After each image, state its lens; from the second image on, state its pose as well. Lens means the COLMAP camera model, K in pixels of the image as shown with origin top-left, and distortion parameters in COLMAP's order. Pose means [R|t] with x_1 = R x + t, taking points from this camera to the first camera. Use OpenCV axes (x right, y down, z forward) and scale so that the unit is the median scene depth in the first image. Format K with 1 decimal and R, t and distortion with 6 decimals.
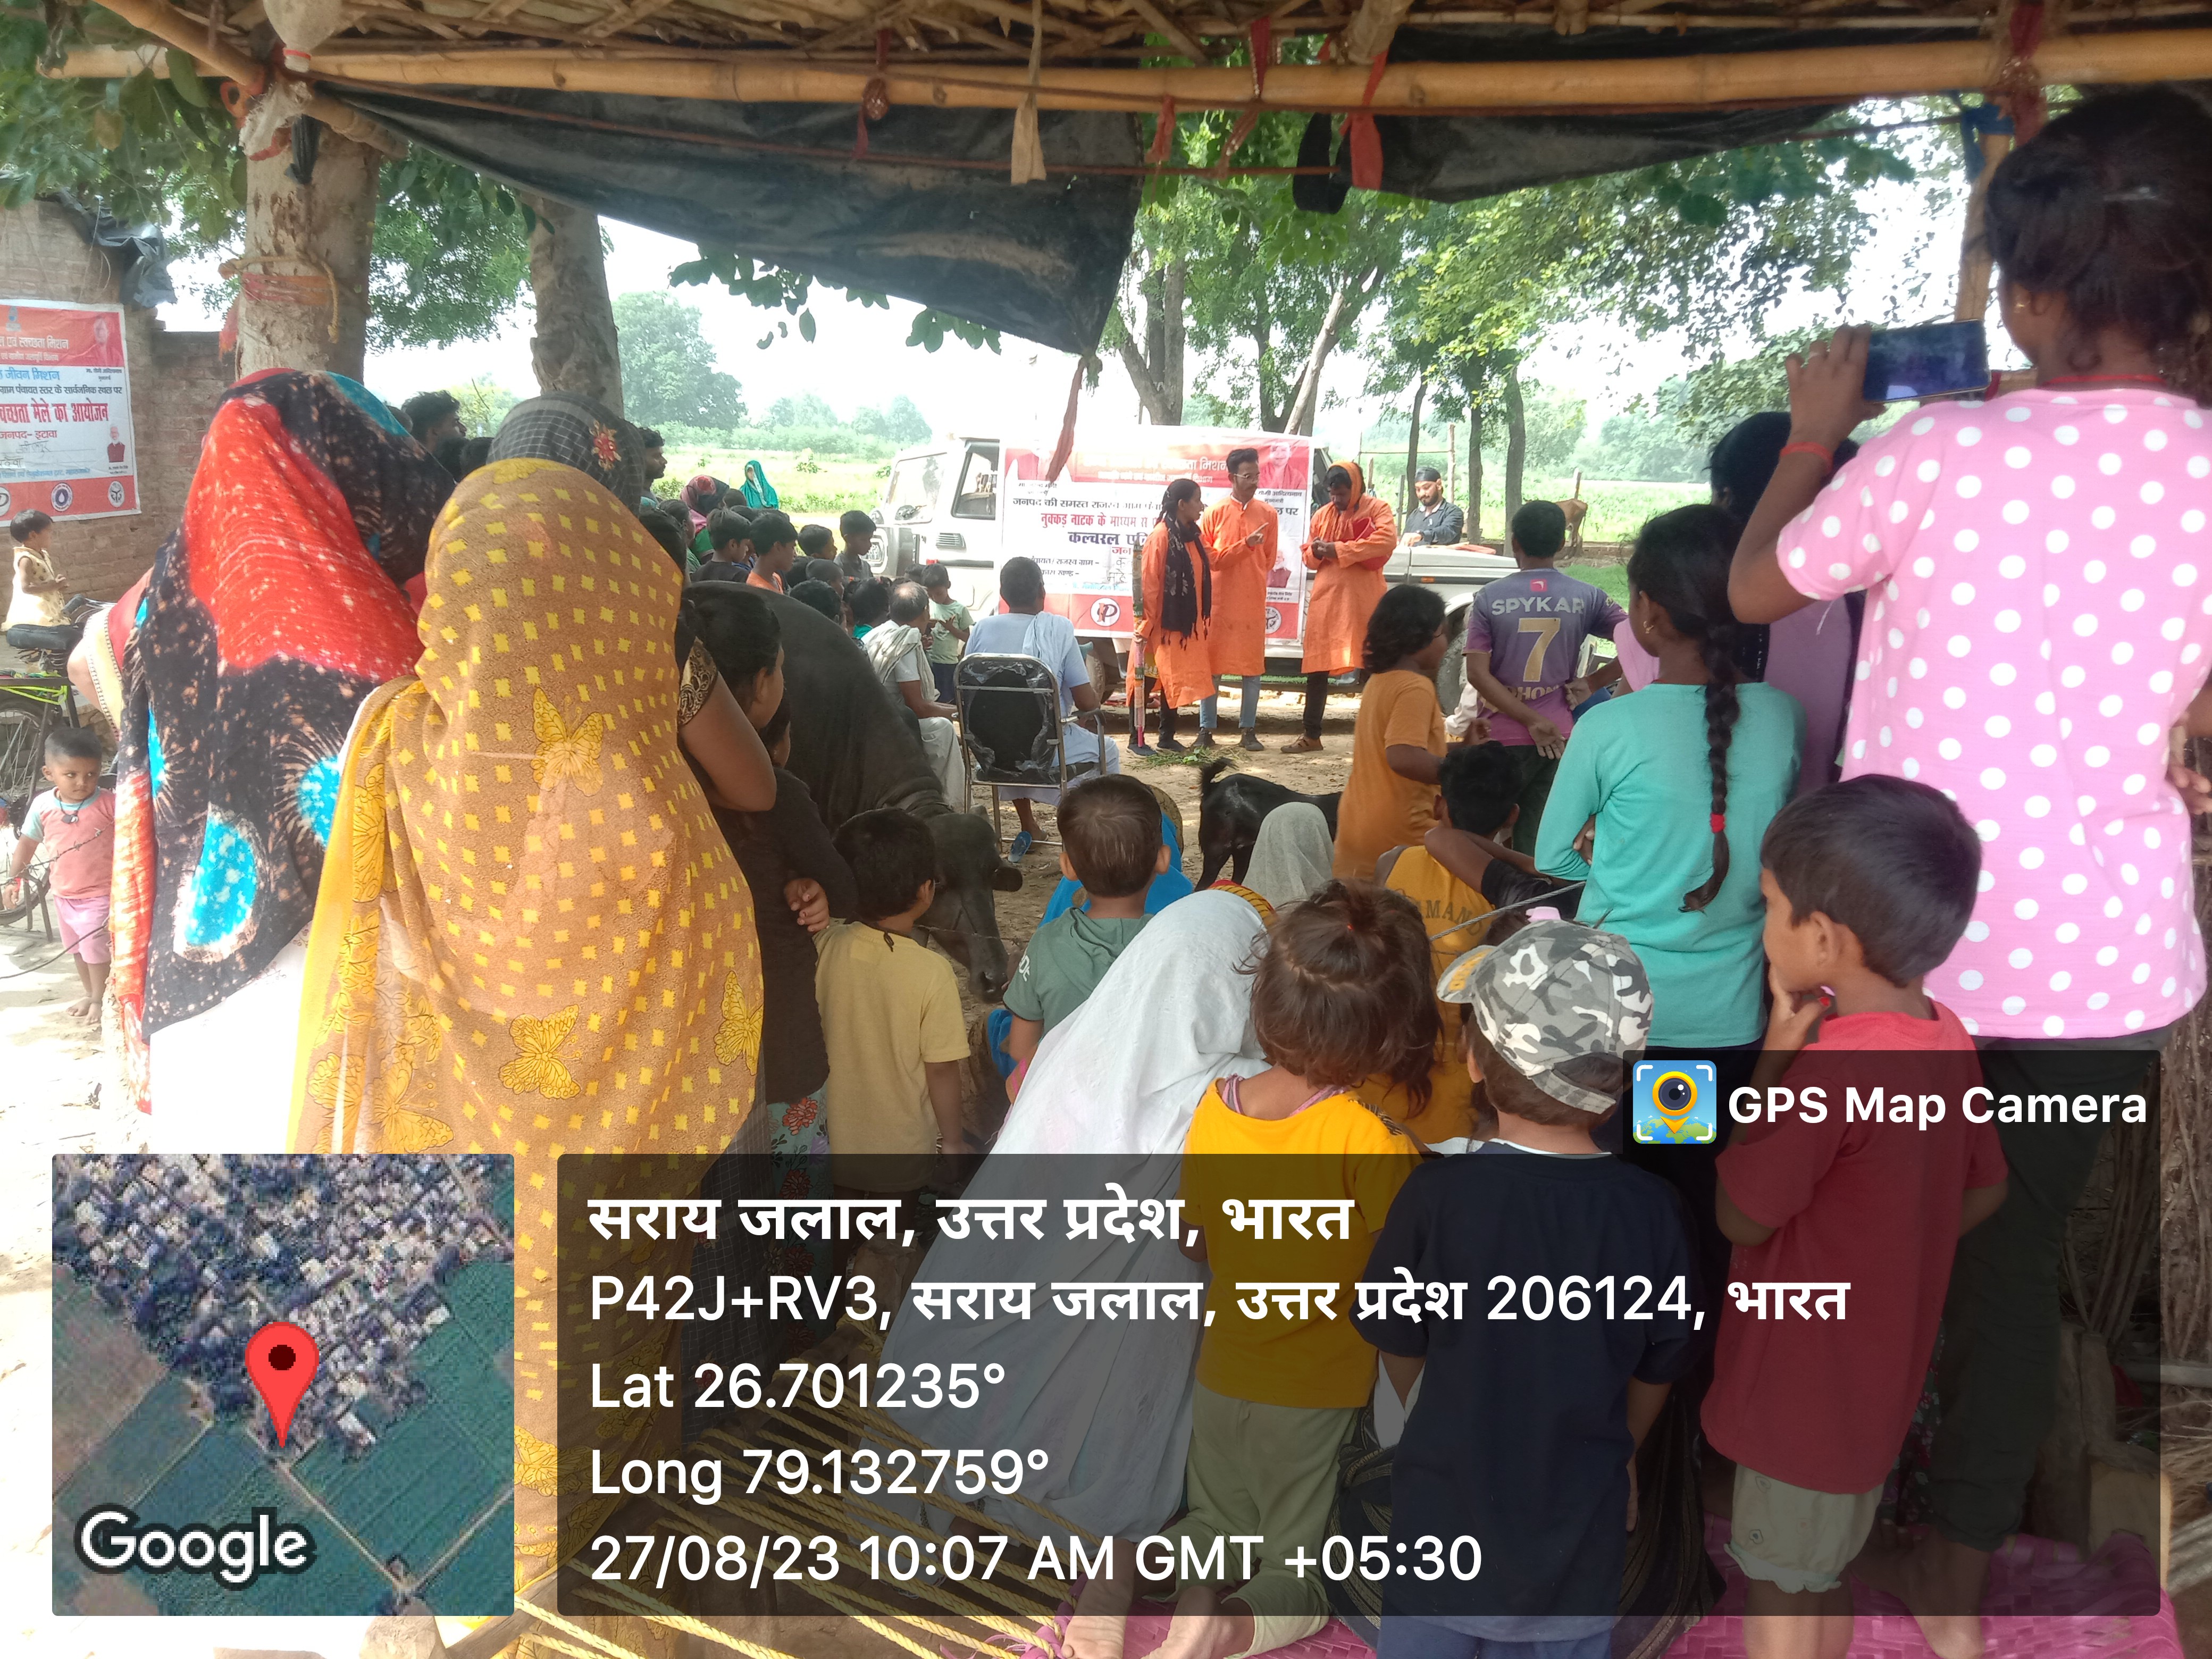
lens RADIAL K [[2610.0, 0, 1147.5], [0, 2610.0, 827.5], [0, 0, 1]] dist [0.008830, -0.056474]
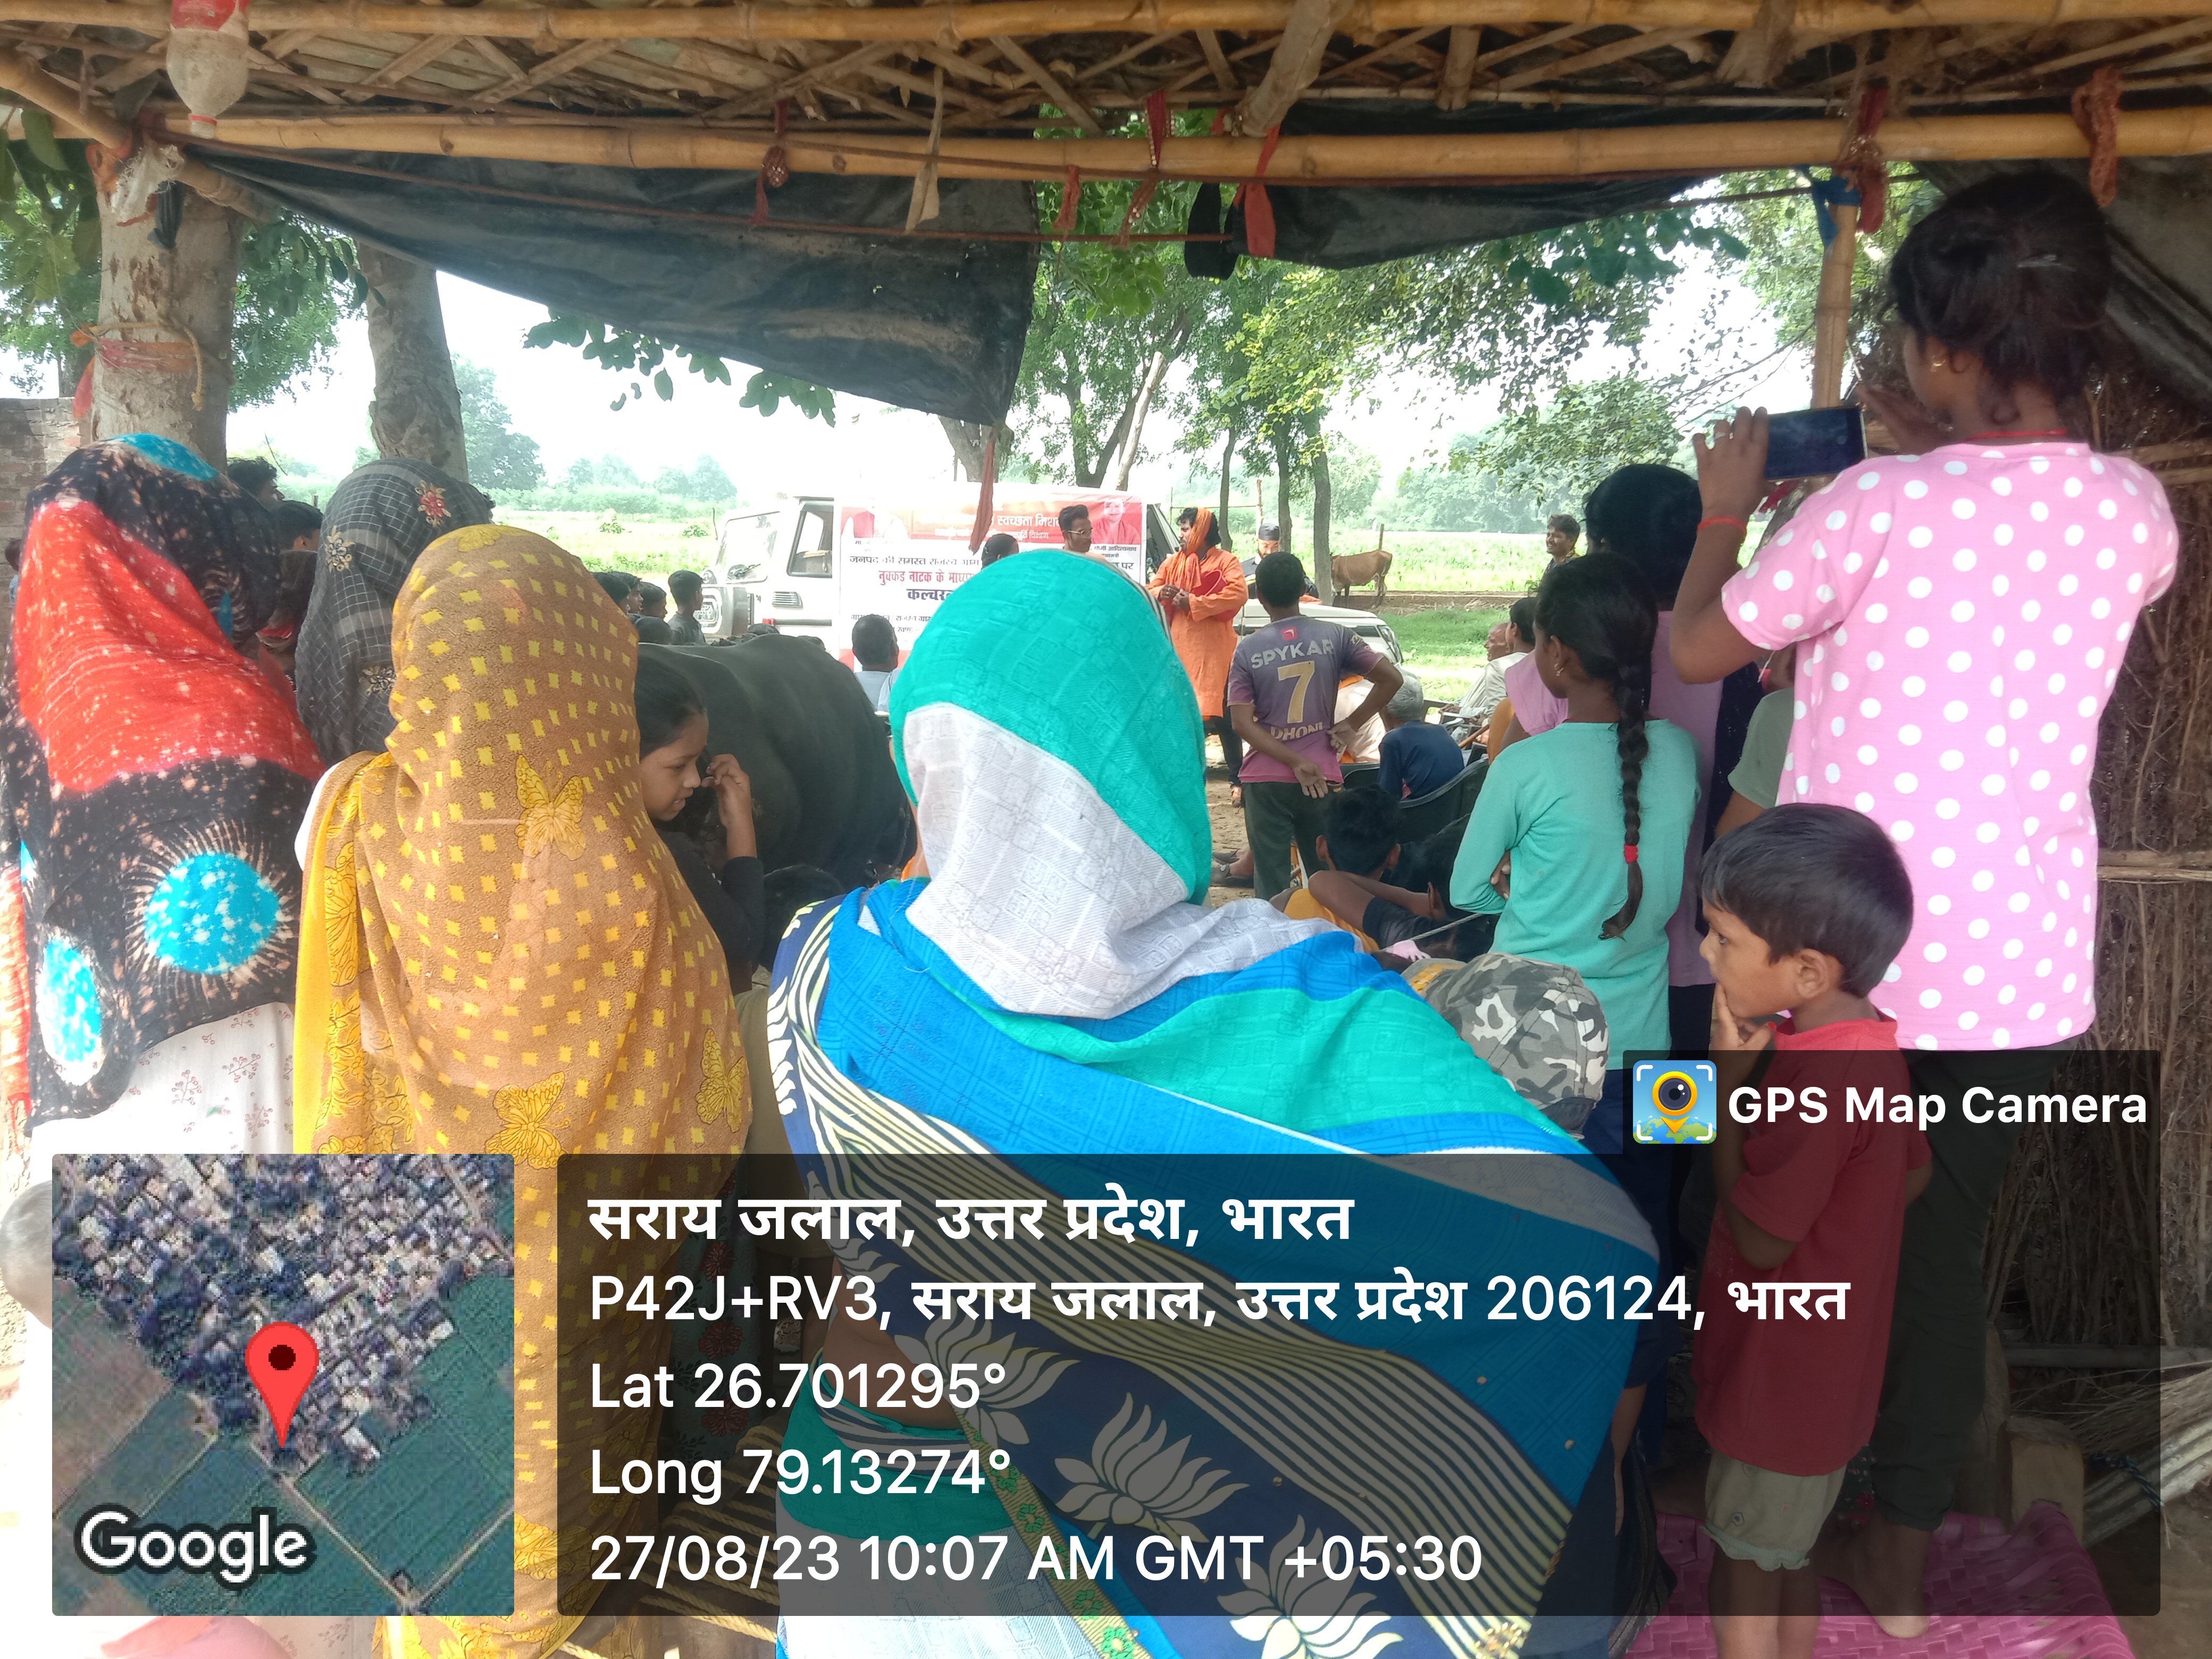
lens RADIAL K [[2610.0, 0, 1147.5], [0, 2610.0, 827.5], [0, 0, 1]] dist [0.008830, -0.056474]
pose [[0.989315, -0.030887, 0.142486, -0.123391], [0.033466, 0.999316, -0.015740, -0.002293], [-0.141902, 0.020340, 0.989672, -0.019222]]
